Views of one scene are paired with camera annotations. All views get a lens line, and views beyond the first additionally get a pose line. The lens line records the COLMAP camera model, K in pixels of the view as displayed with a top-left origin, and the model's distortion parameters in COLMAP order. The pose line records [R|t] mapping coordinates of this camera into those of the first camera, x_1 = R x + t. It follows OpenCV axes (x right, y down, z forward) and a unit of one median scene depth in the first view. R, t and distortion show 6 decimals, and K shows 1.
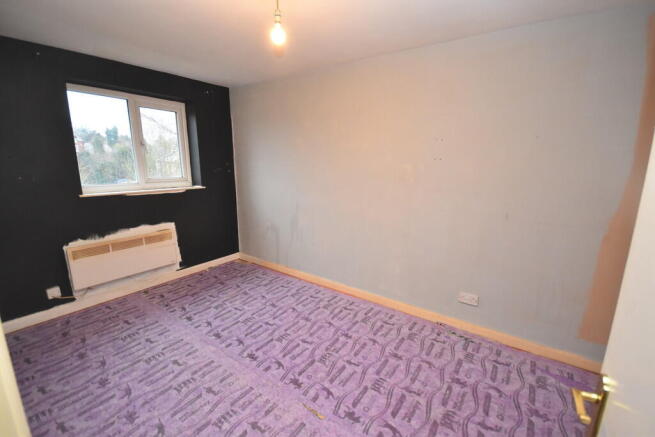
lens RADIAL K [[291.5, 0, 327.5], [0, 291.5, 220.5], [0, 0, 1]] dist [0.000392, -0.000898]
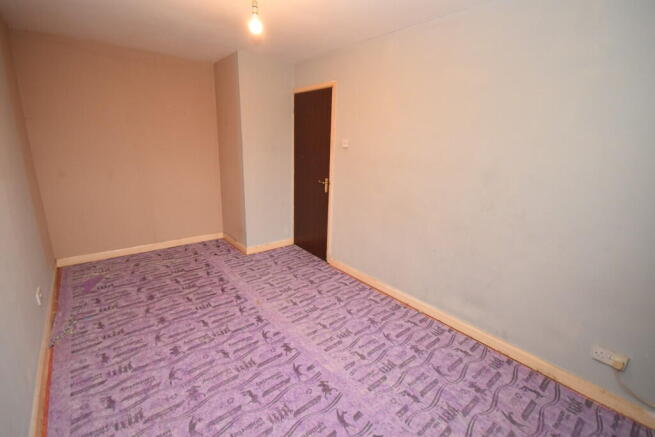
lens RADIAL K [[291.5, 0, 326.8], [0, 291.5, 218.4], [0, 0, 1]] dist [0.000392, -0.000898]
pose [[-0.965503, -0.111893, 0.235124, -0.562080], [0.003618, 0.897115, 0.441782, -0.344247], [-0.260365, 0.427393, -0.865763, 1.612053]]
